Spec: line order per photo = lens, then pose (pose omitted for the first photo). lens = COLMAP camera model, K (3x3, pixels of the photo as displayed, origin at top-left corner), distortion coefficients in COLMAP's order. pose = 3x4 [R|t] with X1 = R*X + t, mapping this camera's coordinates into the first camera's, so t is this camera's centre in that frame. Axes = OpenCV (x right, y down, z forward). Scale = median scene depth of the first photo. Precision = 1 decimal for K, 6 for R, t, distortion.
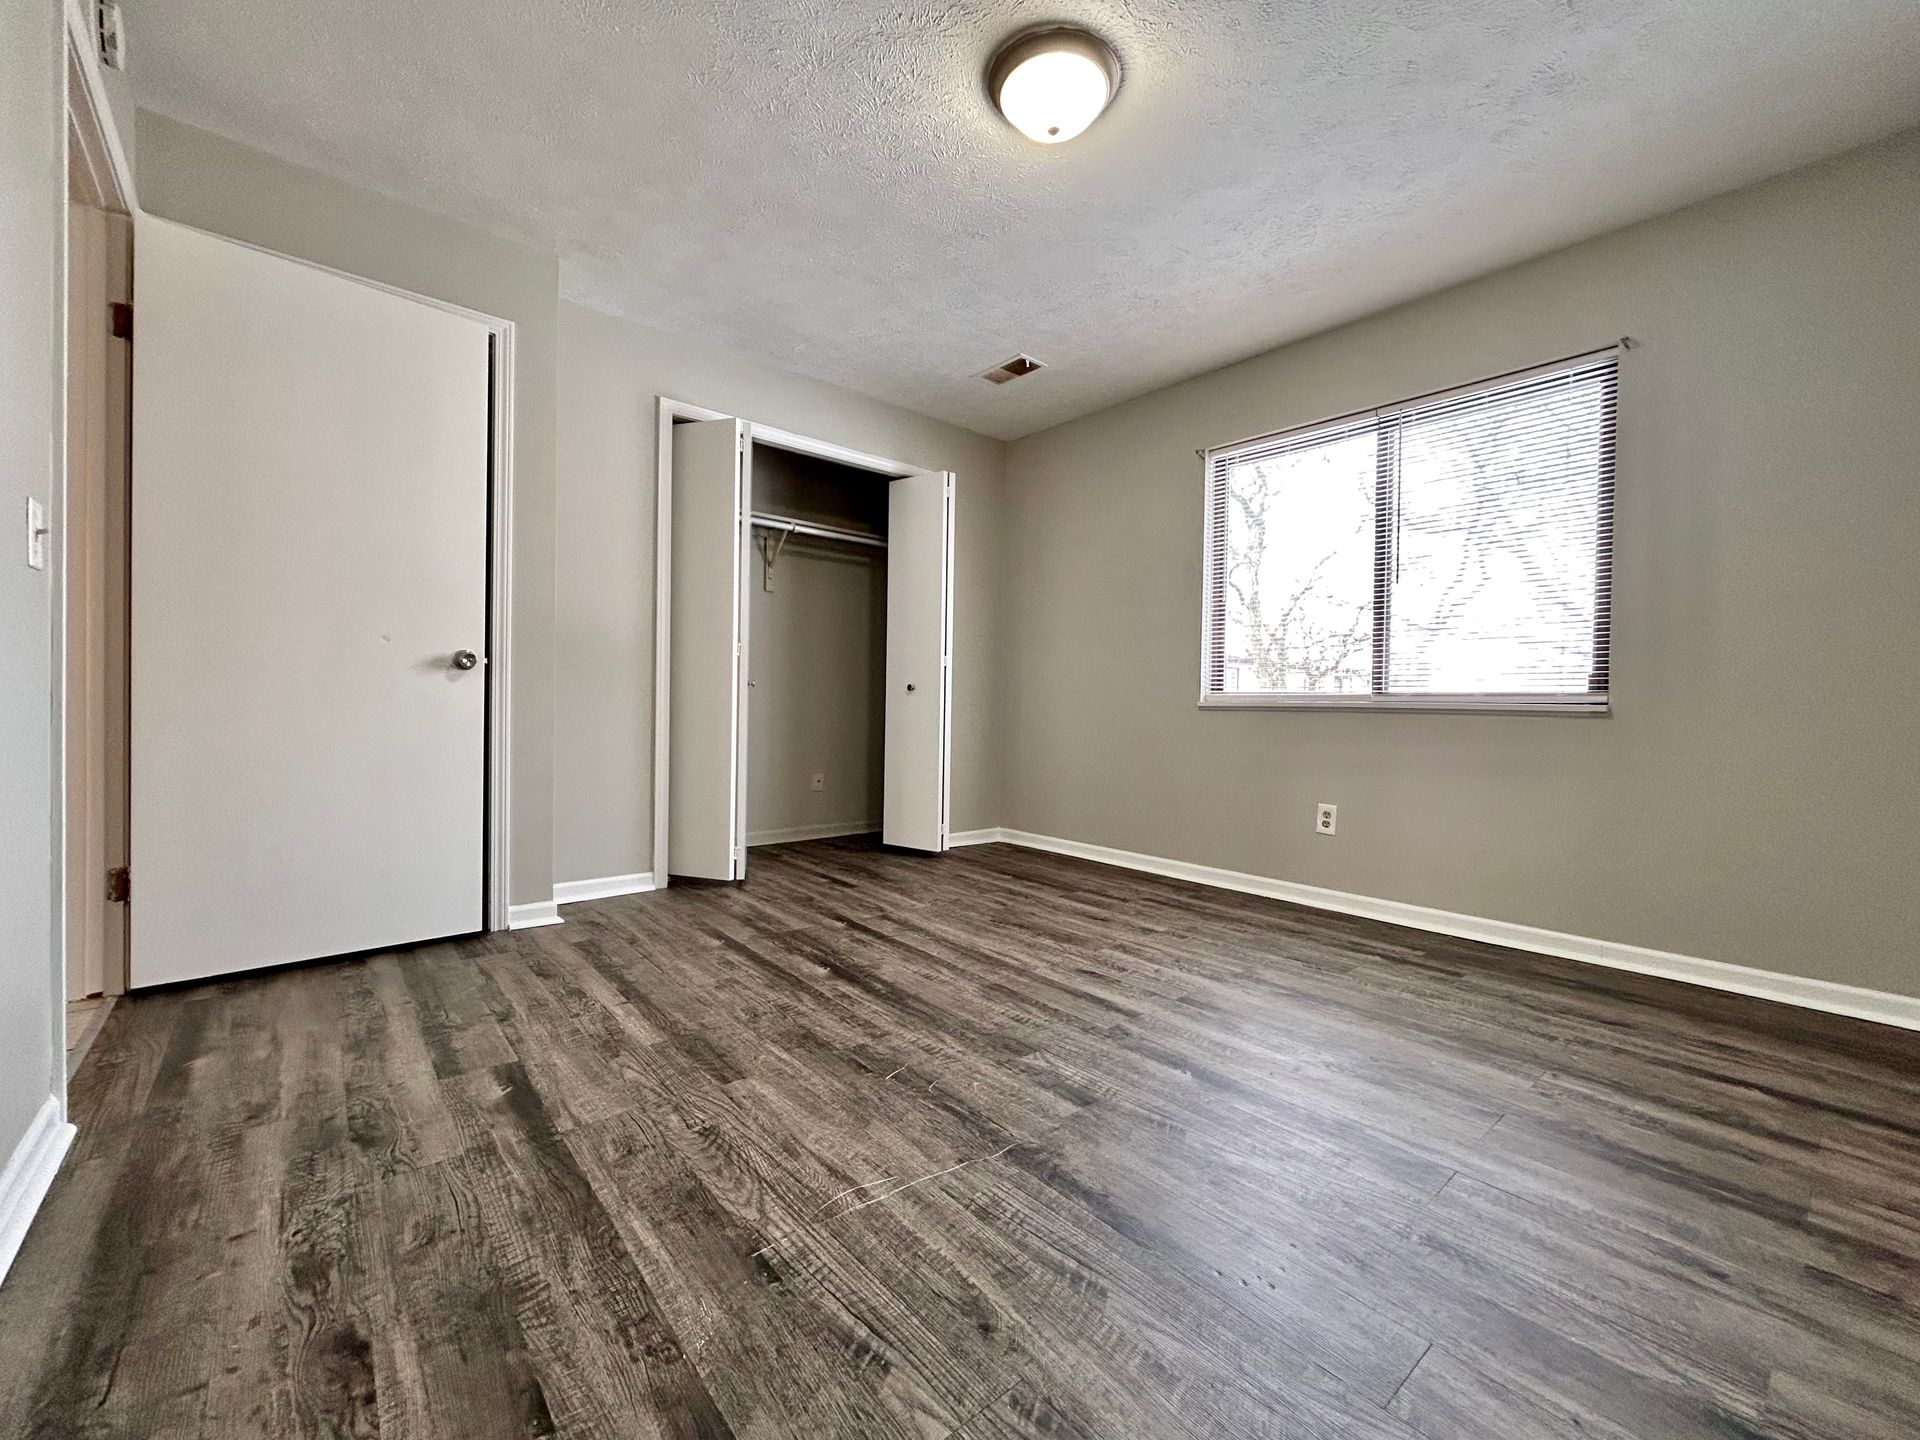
lens RADIAL K [[778.4, 0, 963.1], [0, 778.4, 715.2], [0, 0, 1]] dist [0.000380, 0.000010]
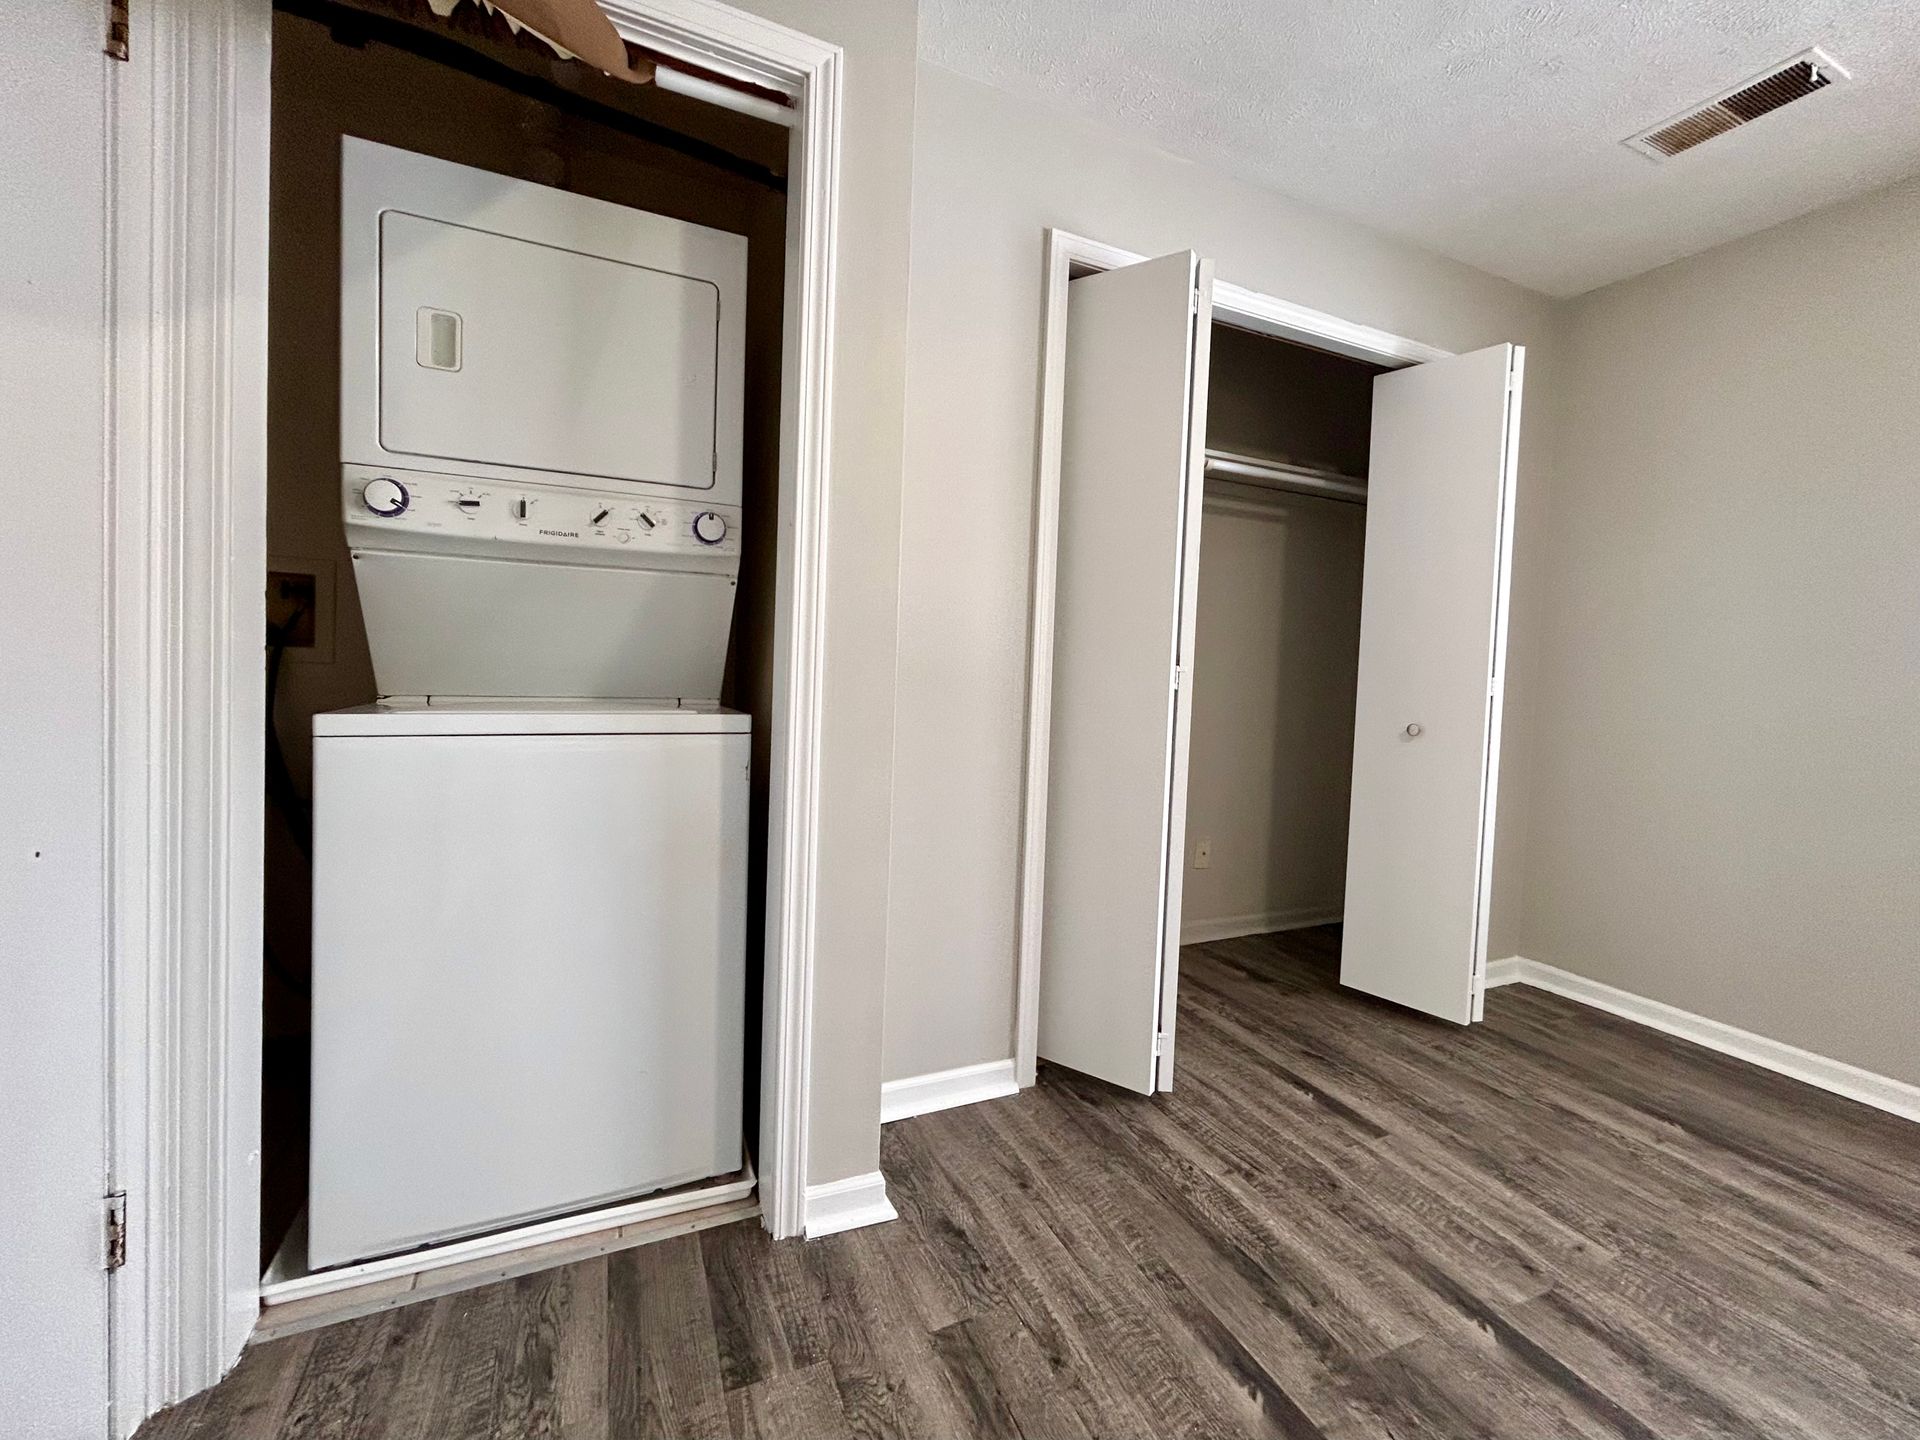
lens RADIAL K [[778.4, 0, 948.7], [0, 778.4, 680.6], [0, 0, 1]] dist [0.000380, 0.000010]
pose [[0.959345, 0.029805, -0.280659, -0.288211], [-0.028411, 0.999556, 0.009034, -0.081497], [0.280803, -0.000692, 0.959765, 0.427628]]
